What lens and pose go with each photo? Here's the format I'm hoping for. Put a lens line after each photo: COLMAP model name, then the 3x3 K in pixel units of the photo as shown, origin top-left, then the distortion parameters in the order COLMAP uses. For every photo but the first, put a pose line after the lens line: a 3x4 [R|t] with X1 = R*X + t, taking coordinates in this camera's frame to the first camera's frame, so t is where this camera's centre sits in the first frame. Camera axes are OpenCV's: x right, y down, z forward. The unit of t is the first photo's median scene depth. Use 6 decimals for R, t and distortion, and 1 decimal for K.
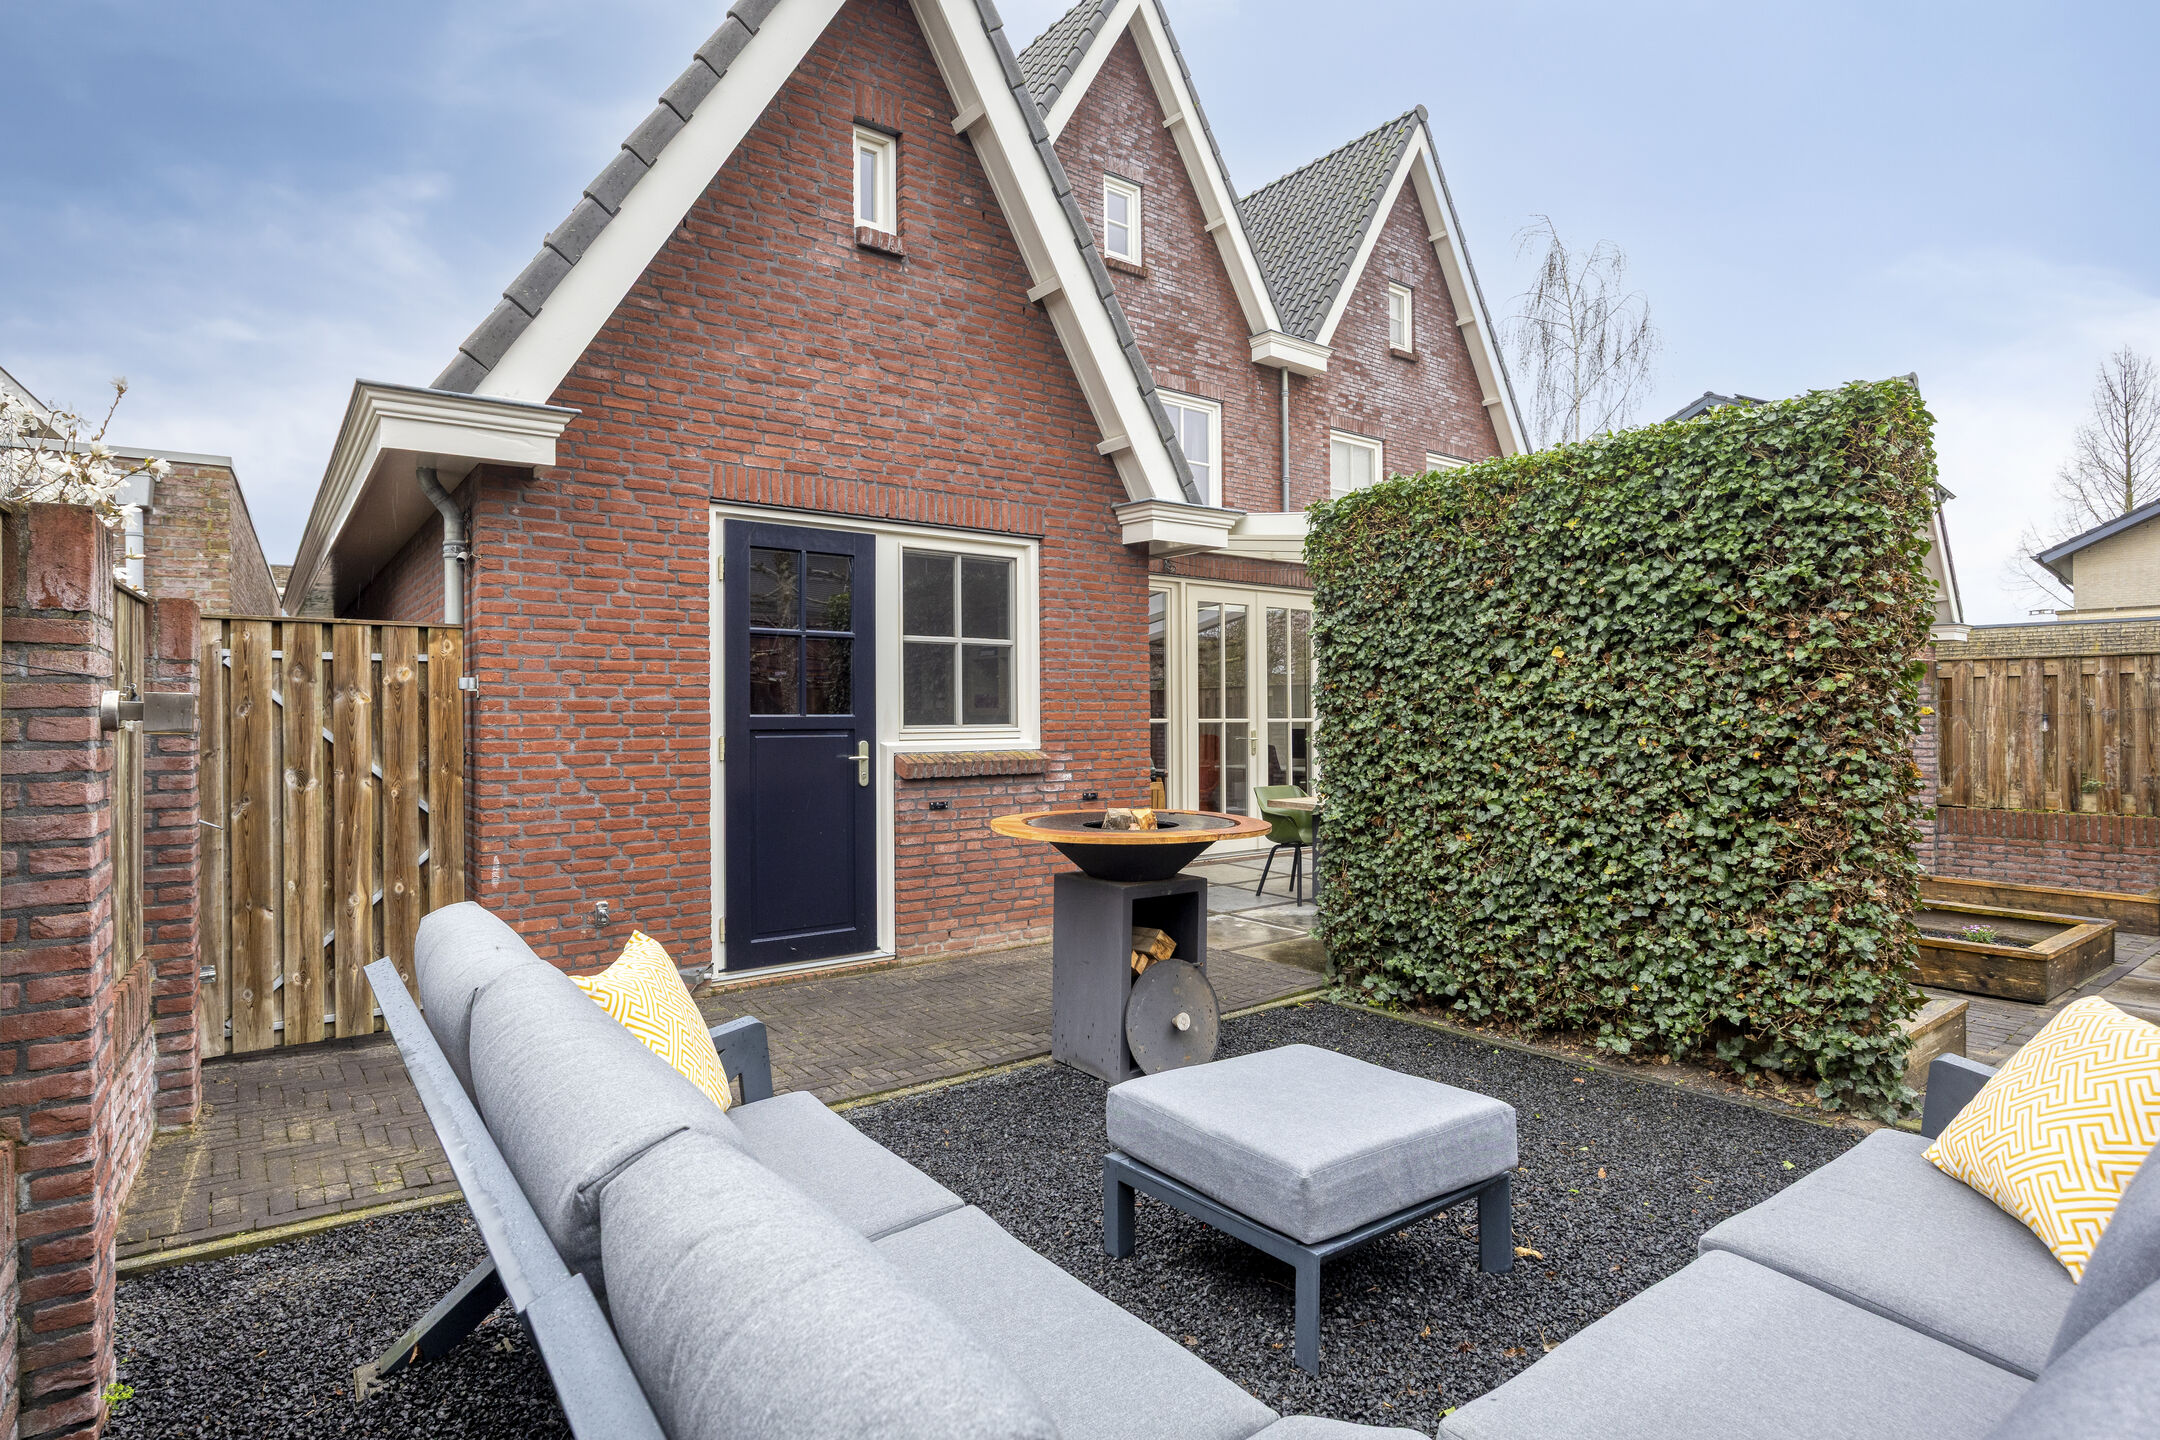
lens RADIAL K [[1134.0, 0, 1079.8], [0, 1134.0, 717.6], [0, 0, 1]] dist [-0.002751, -0.000883]
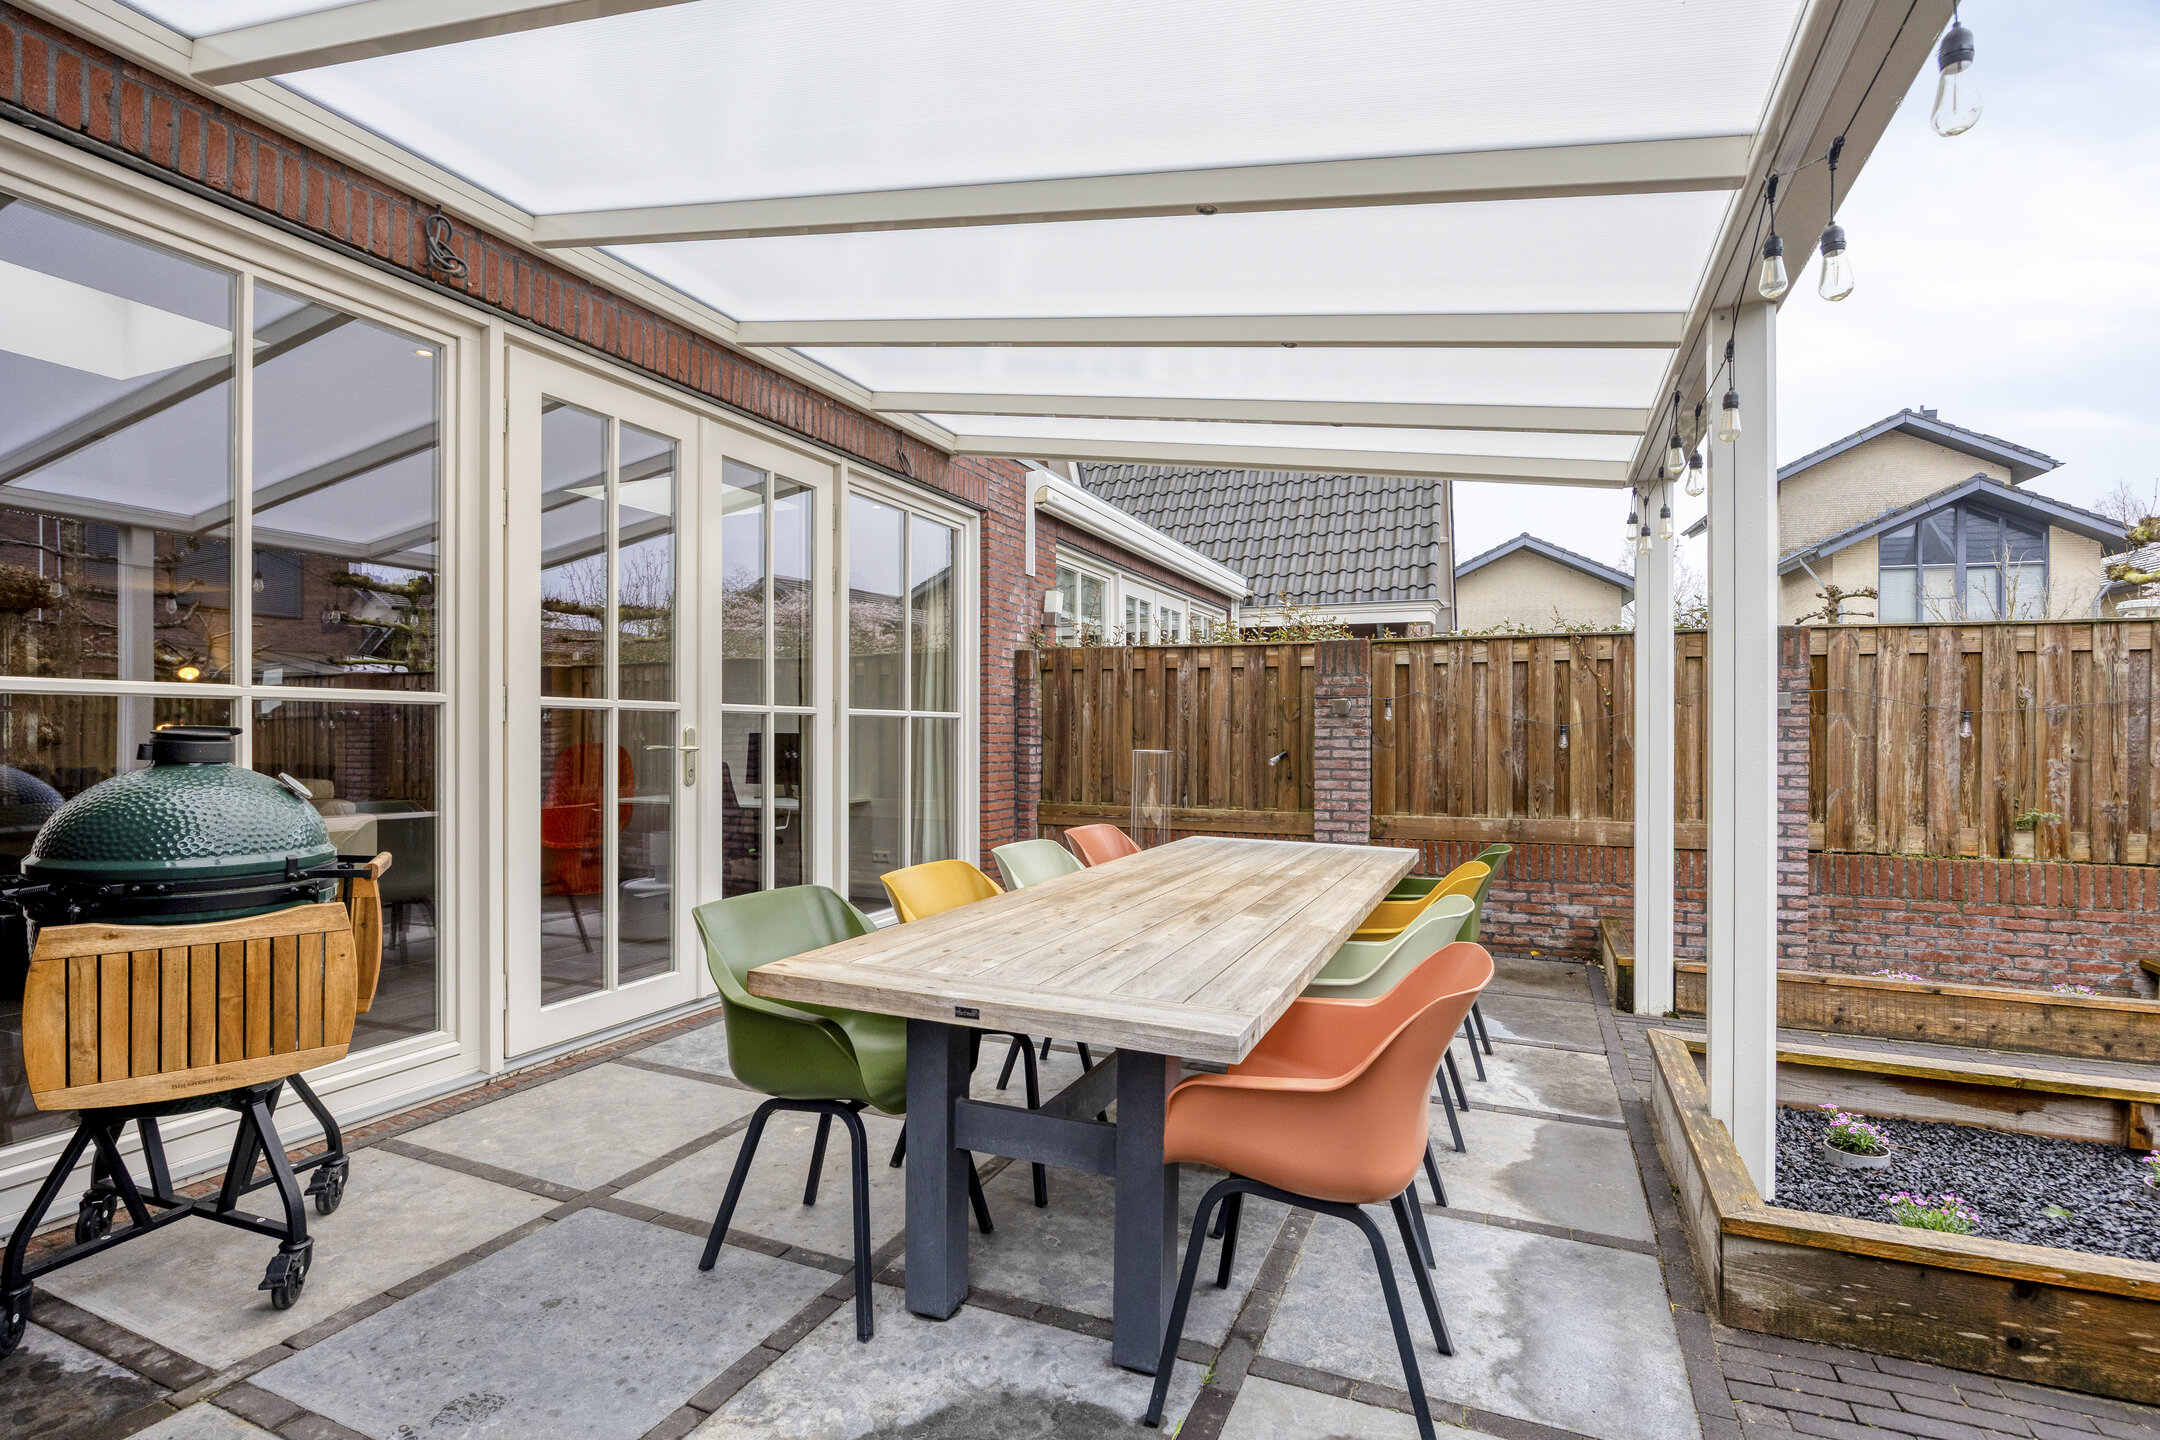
lens RADIAL K [[1035.4, 0, 1088.8], [0, 1035.4, 724.1], [0, 0, 1]] dist [-0.004741, -0.000467]
pose [[0.863442, 0.012678, 0.504288, 0.108199], [-0.009612, 0.999916, -0.008681, 0.014555], [-0.504356, 0.002648, 0.863492, 0.731727]]
